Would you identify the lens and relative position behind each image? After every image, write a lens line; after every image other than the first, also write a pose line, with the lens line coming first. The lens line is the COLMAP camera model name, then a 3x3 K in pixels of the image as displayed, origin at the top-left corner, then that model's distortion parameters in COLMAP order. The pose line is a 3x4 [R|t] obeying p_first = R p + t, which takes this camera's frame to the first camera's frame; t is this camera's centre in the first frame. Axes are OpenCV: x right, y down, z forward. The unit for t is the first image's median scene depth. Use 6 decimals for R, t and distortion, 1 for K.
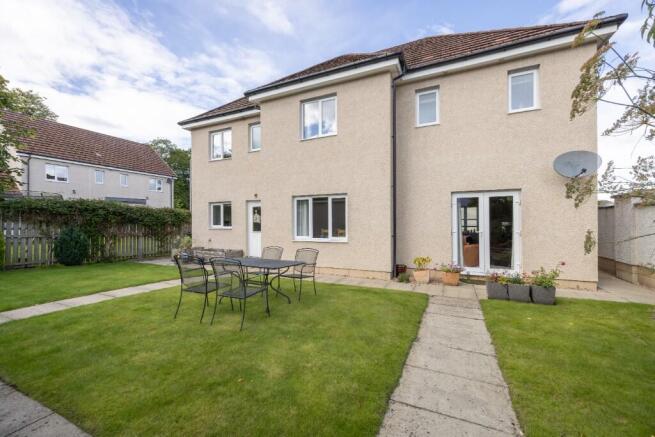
lens RADIAL K [[303.5, 0, 327.5], [0, 303.5, 218.5], [0, 0, 1]] dist [-0.001593, -0.000114]
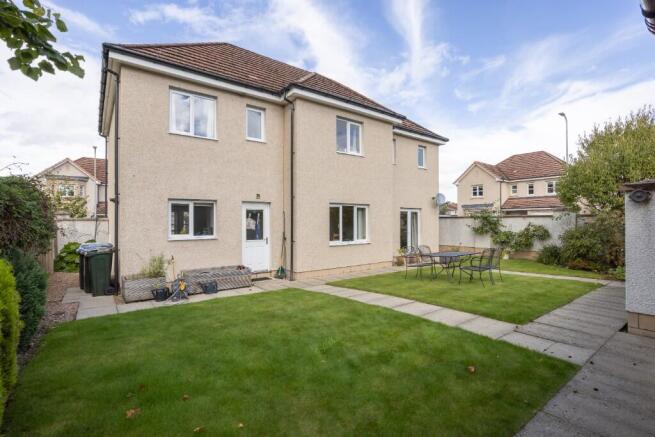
lens RADIAL K [[302.6, 0, 327.5], [0, 302.6, 218.5], [0, 0, 1]] dist [0.000869, 0.000011]
pose [[0.419405, 0.020163, 0.907575, -0.897706], [0.000715, 0.999746, -0.022541, 0.003780], [-0.907799, 0.010103, 0.419284, 0.484583]]
